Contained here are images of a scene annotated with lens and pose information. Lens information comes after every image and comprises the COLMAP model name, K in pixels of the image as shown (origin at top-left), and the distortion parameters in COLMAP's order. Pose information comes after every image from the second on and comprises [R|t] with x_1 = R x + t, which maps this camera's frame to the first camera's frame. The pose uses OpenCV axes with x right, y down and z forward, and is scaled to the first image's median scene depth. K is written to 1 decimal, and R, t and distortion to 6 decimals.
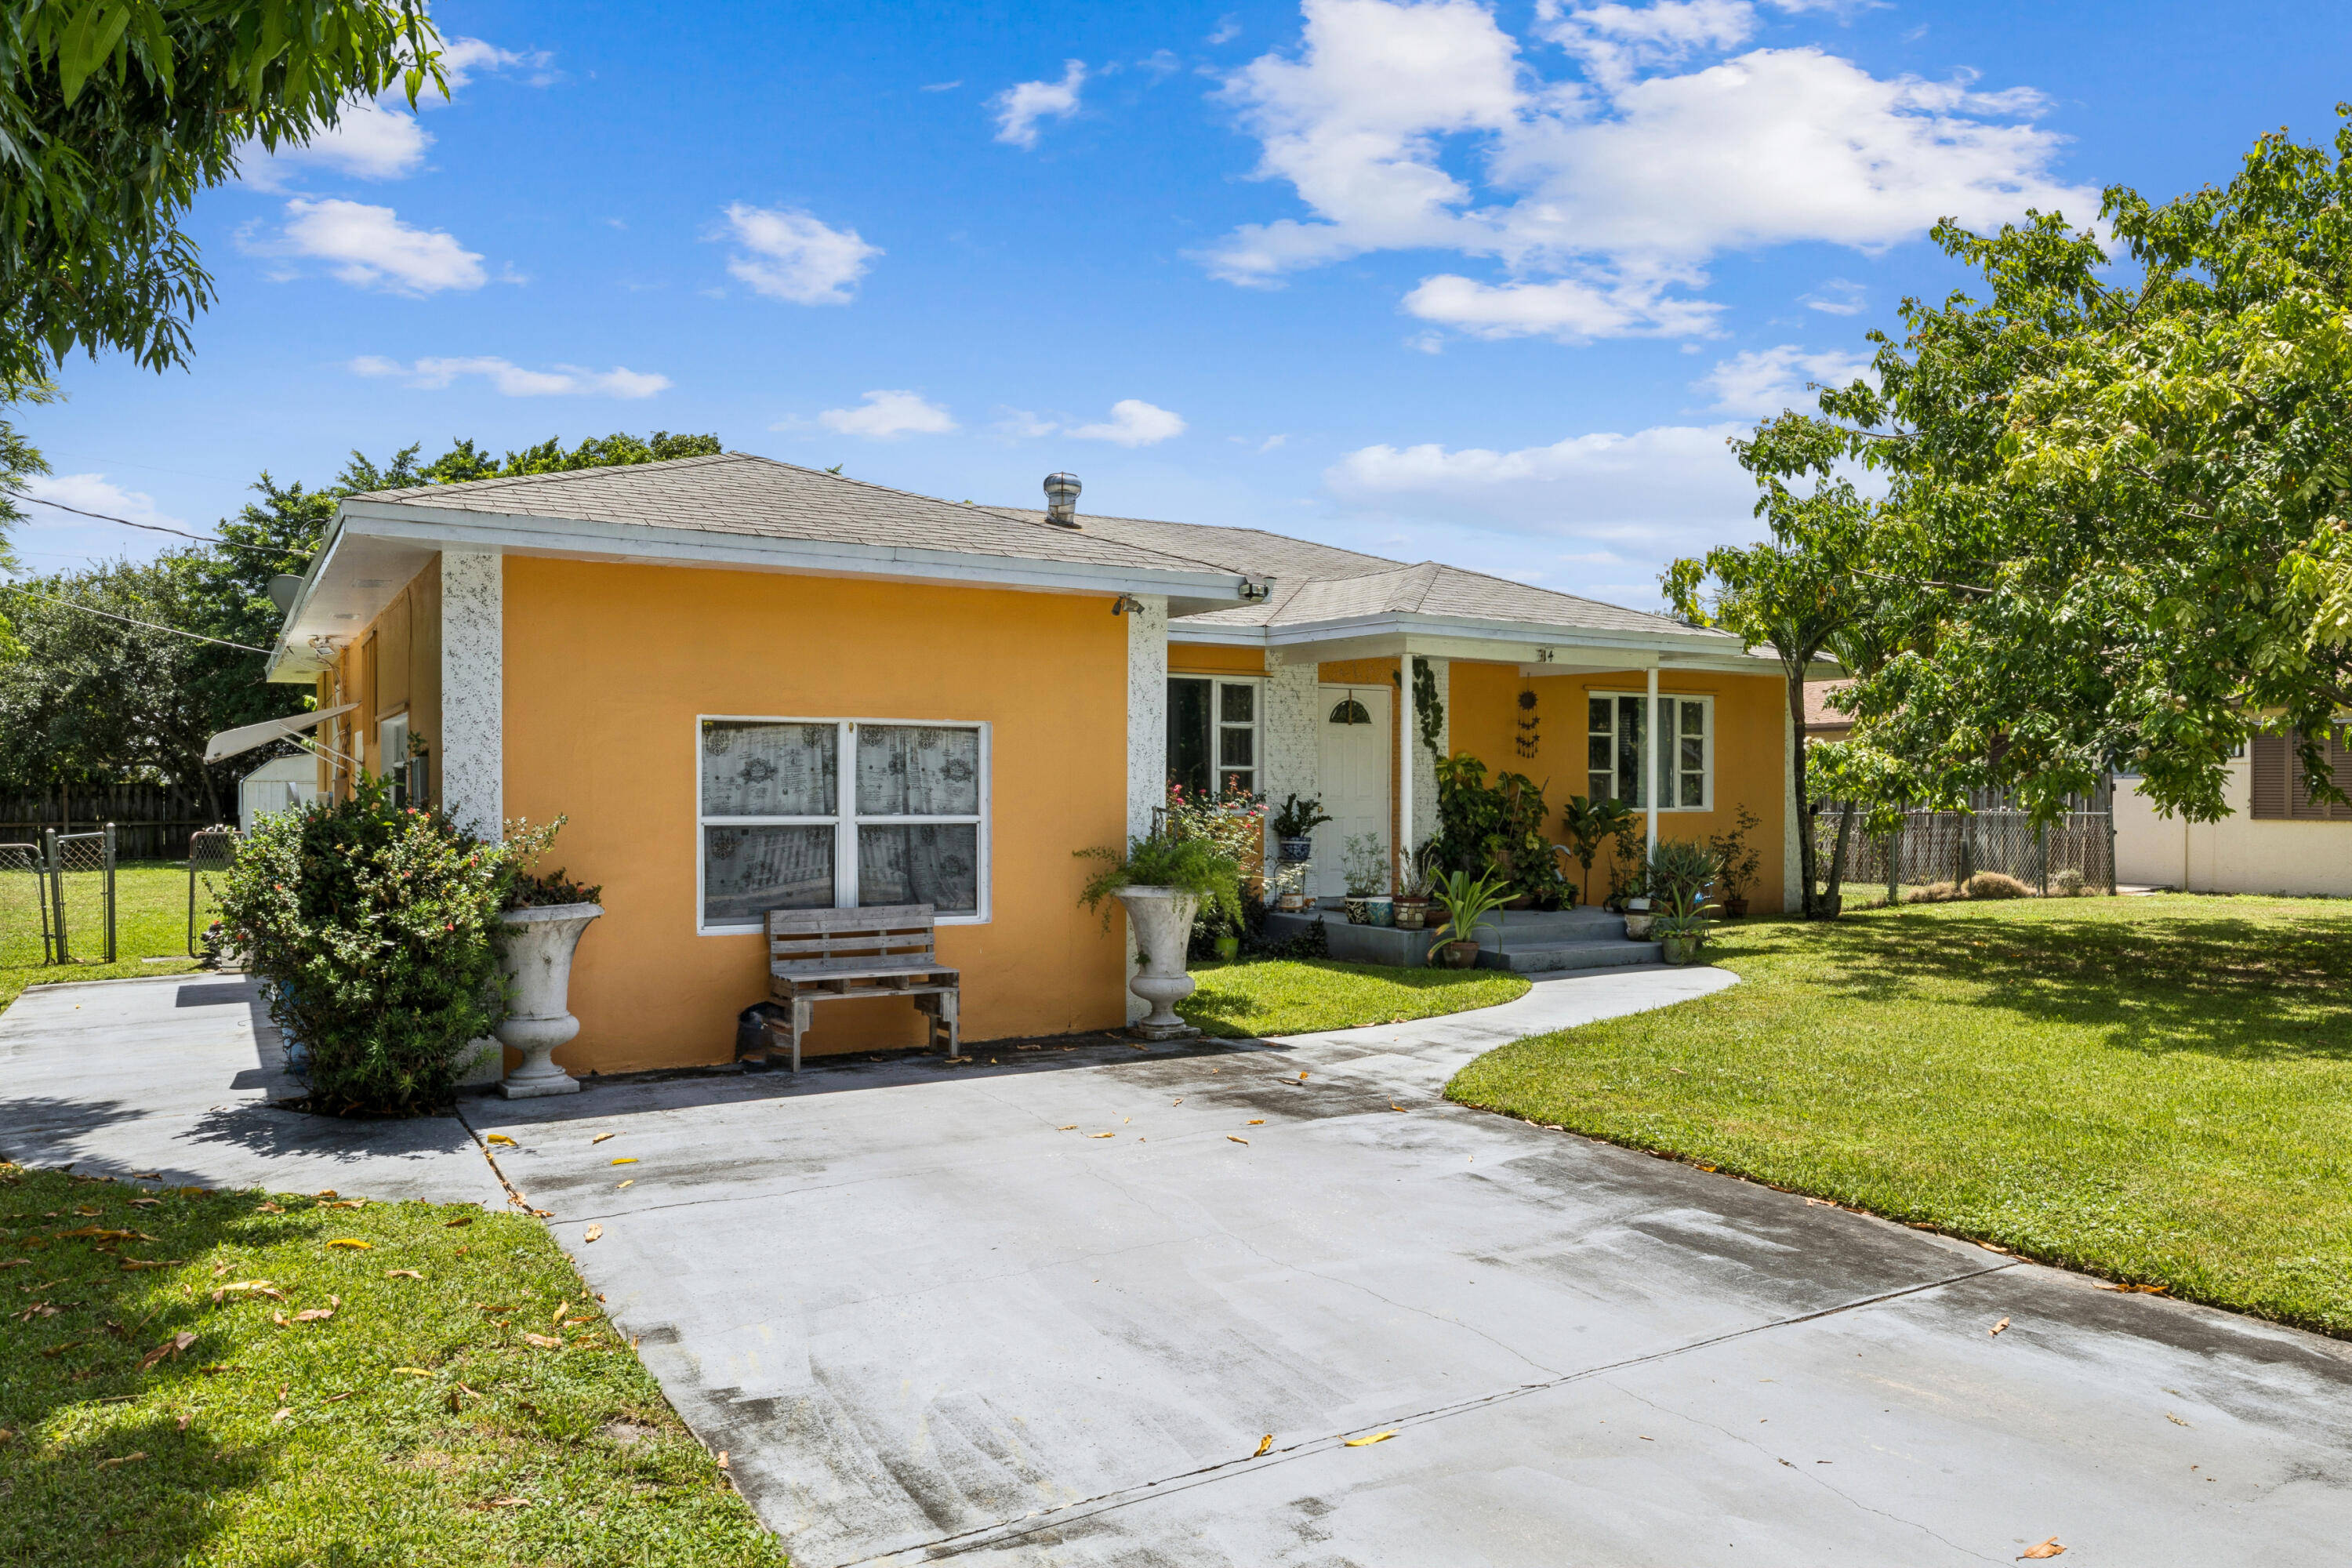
lens RADIAL K [[1592.7, 0, 1176.0], [0, 1592.7, 784.0], [0, 0, 1]] dist [0.002786, -0.000690]
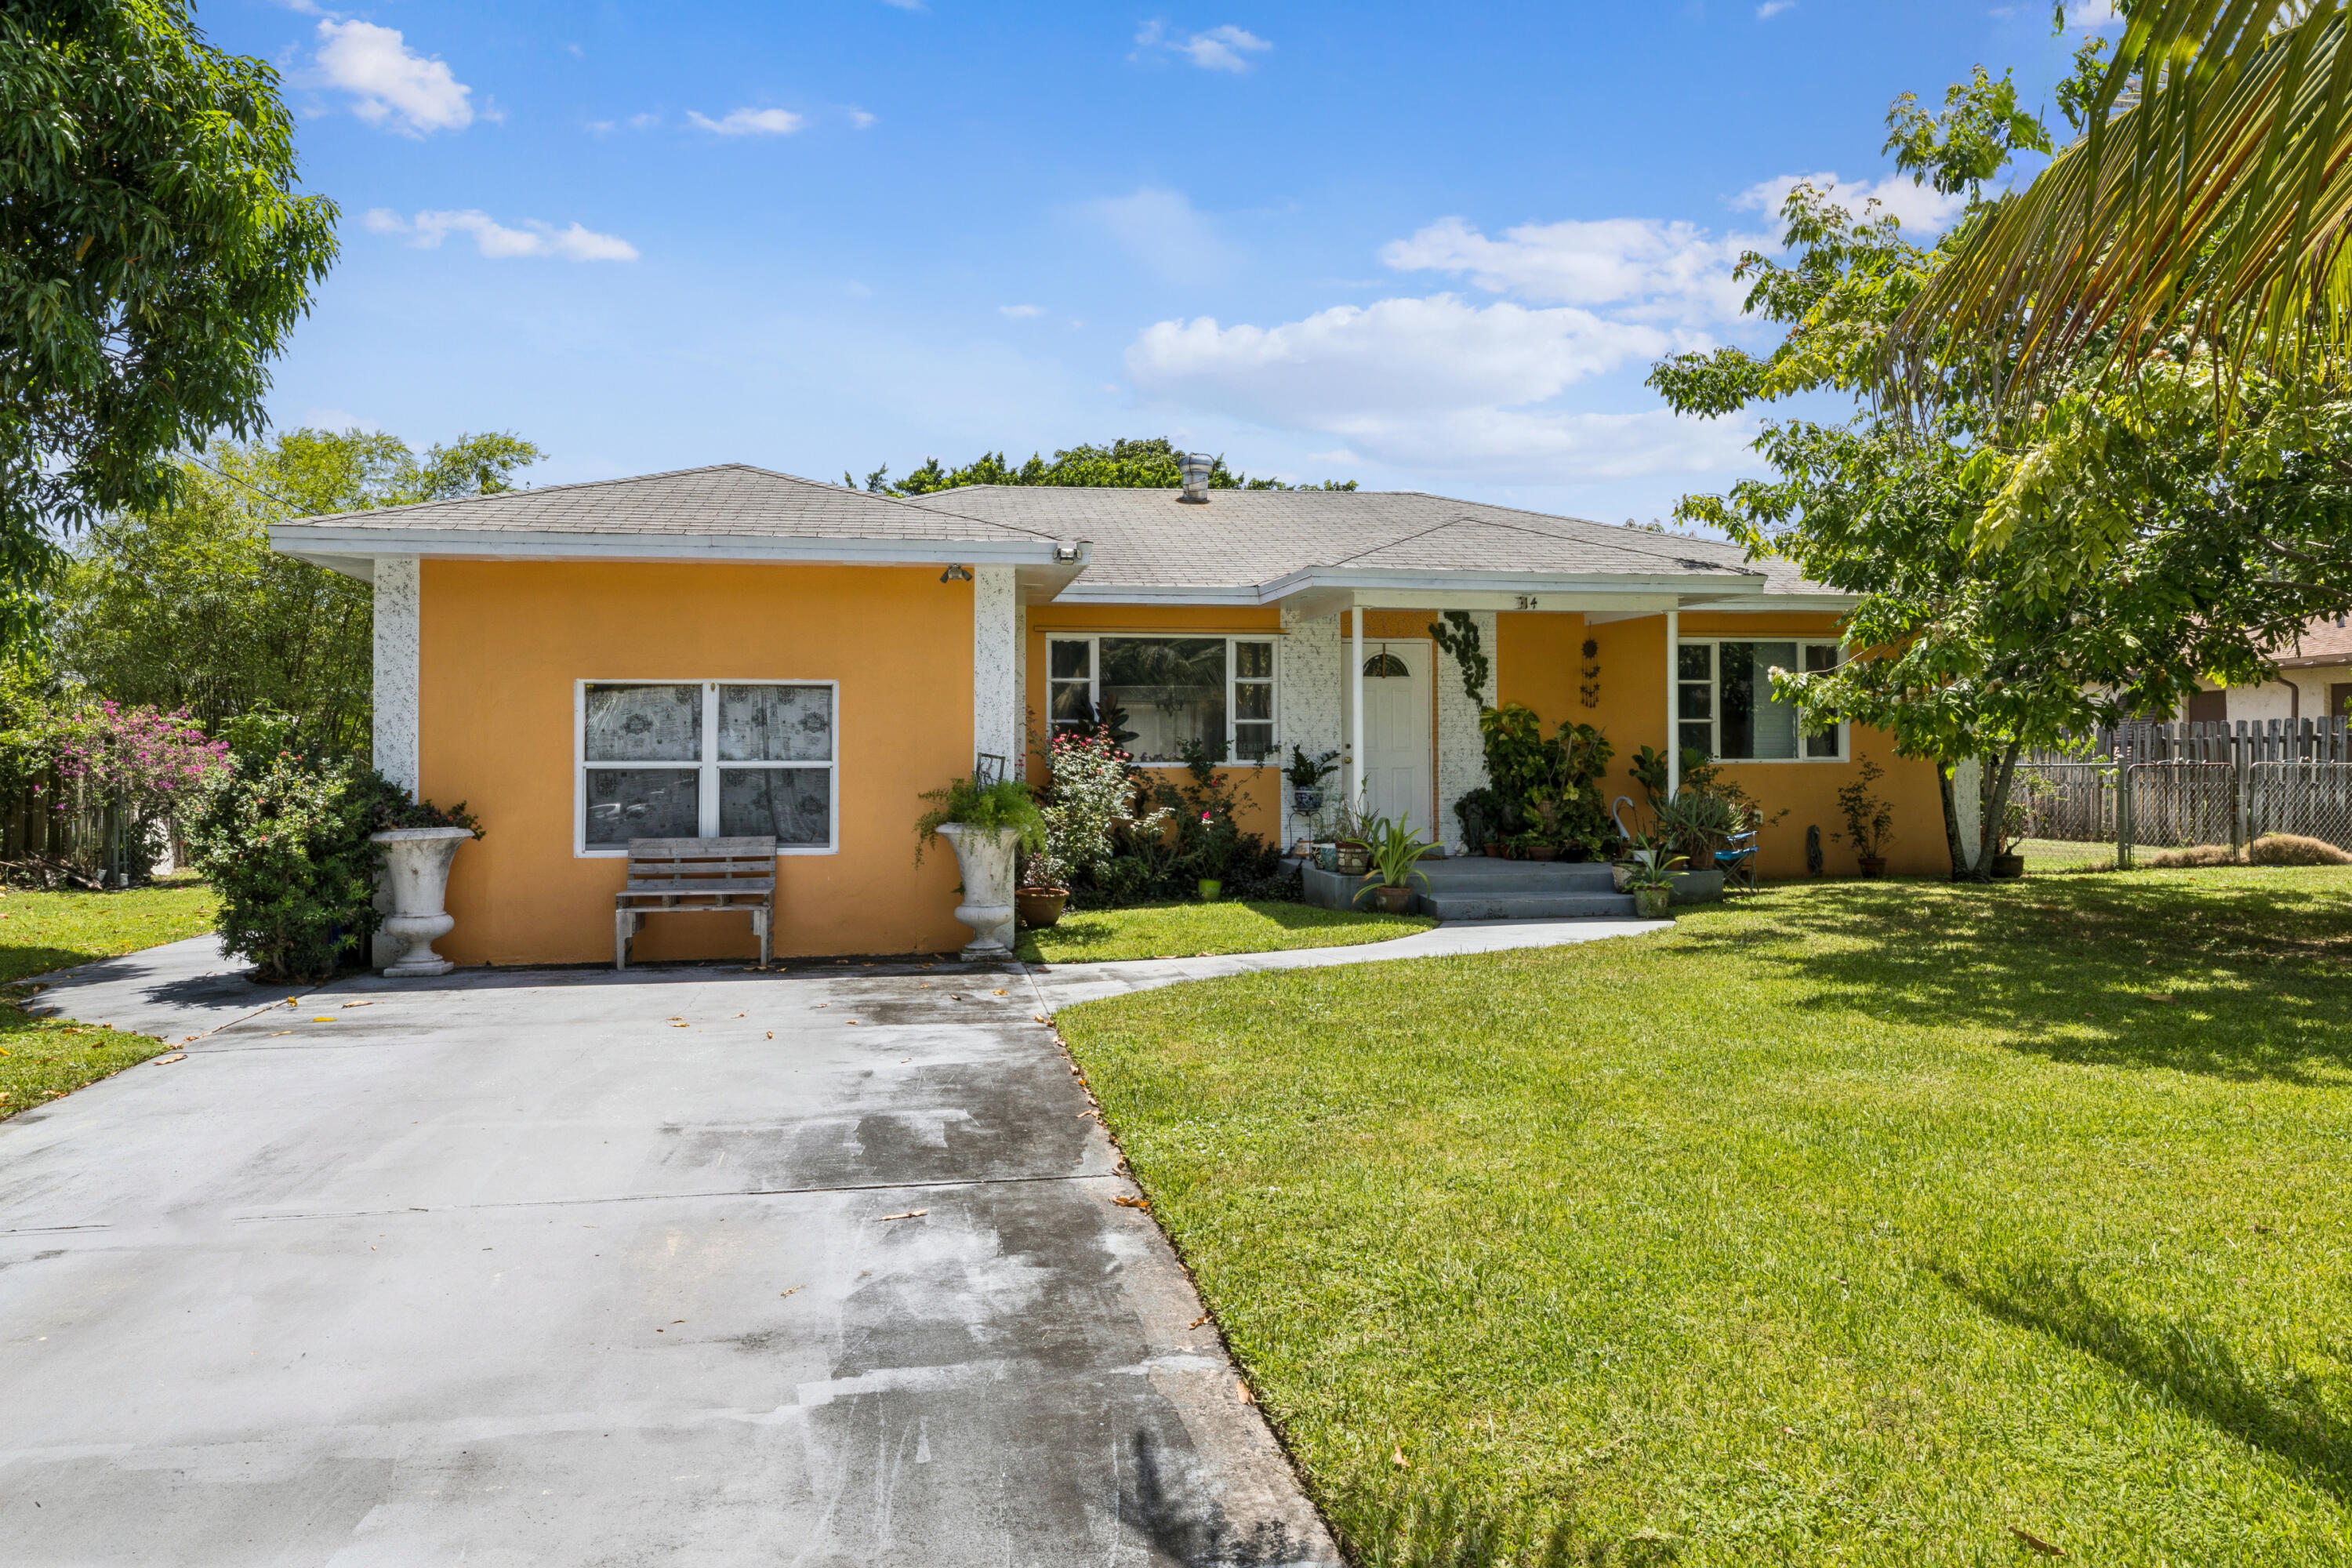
lens RADIAL K [[1516.0, 0, 1164.5], [0, 1516.0, 731.3], [0, 0, 1]] dist [-0.000847, -0.000809]
pose [[0.933891, -0.012576, -0.357338, 0.339777], [0.007706, 0.999857, -0.015052, 0.011262], [0.357476, 0.011303, 0.933854, 0.038577]]
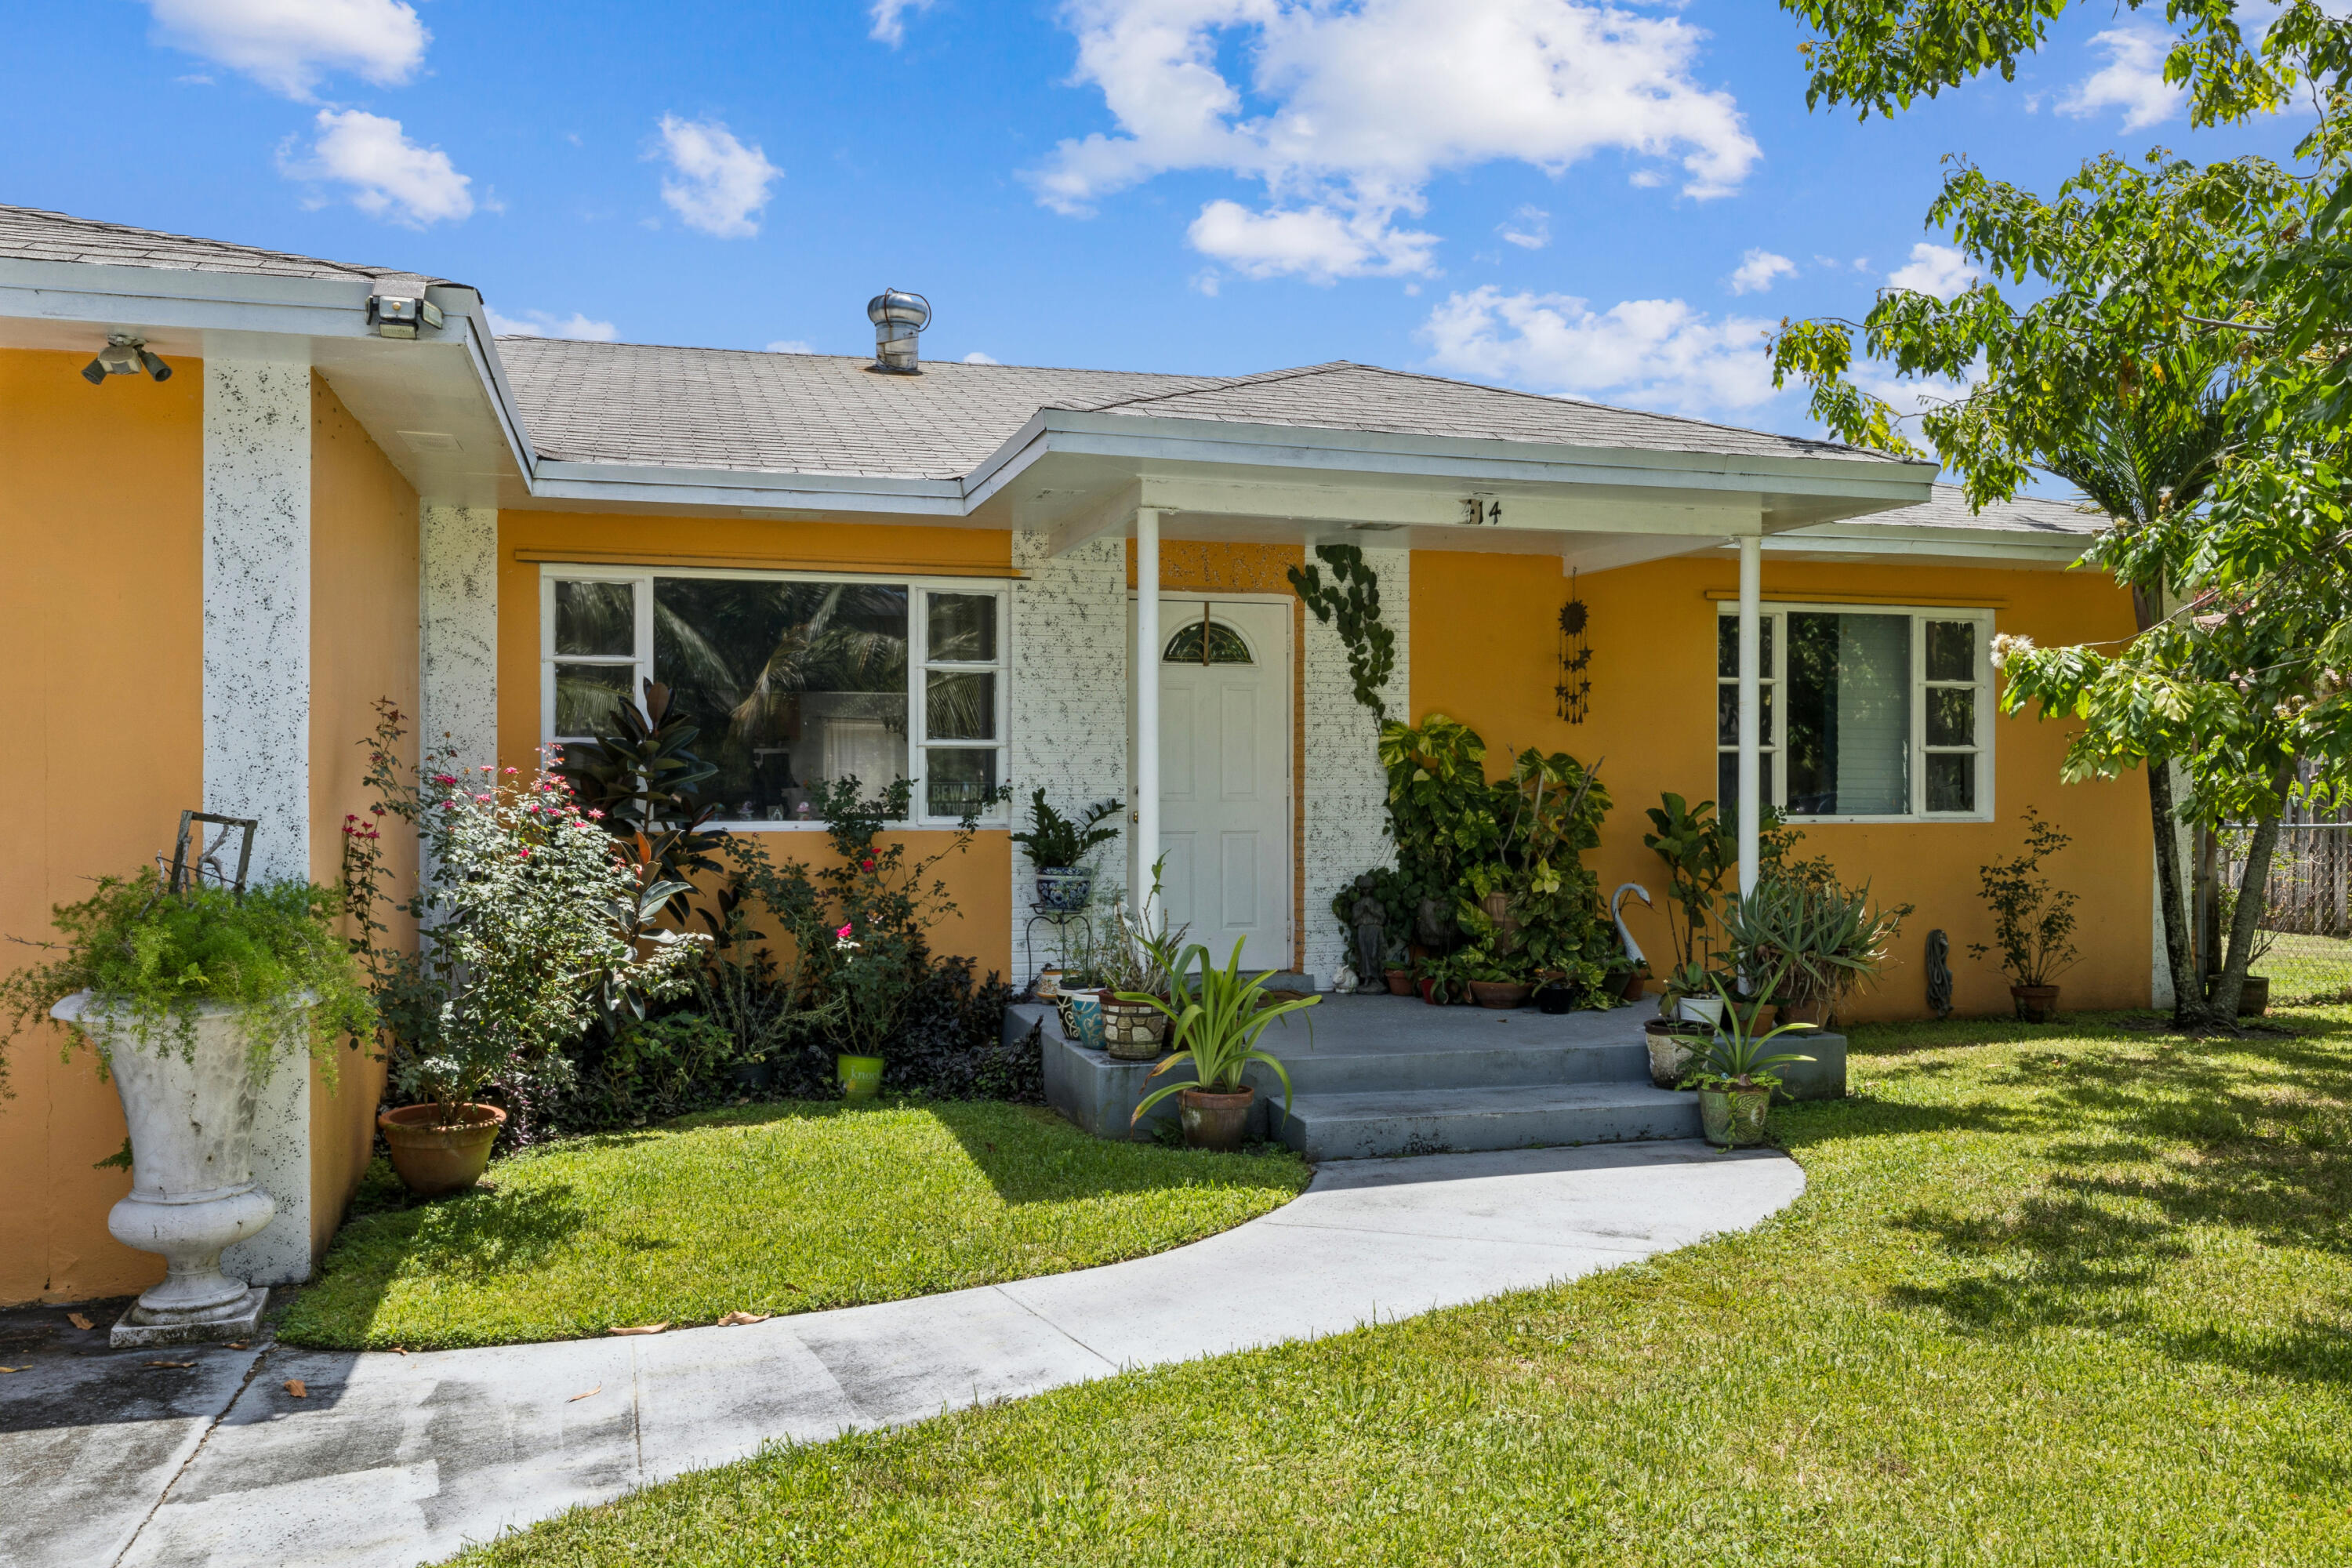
lens RADIAL K [[1790.4, 0, 1176.0], [0, 1790.4, 784.0], [0, 0, 1]] dist [0.043191, -0.095543]
pose [[0.969035, -0.004487, -0.246883, 0.264332], [0.003766, 0.999987, -0.003392, 0.006597], [0.246895, 0.002357, 0.969039, 0.406298]]
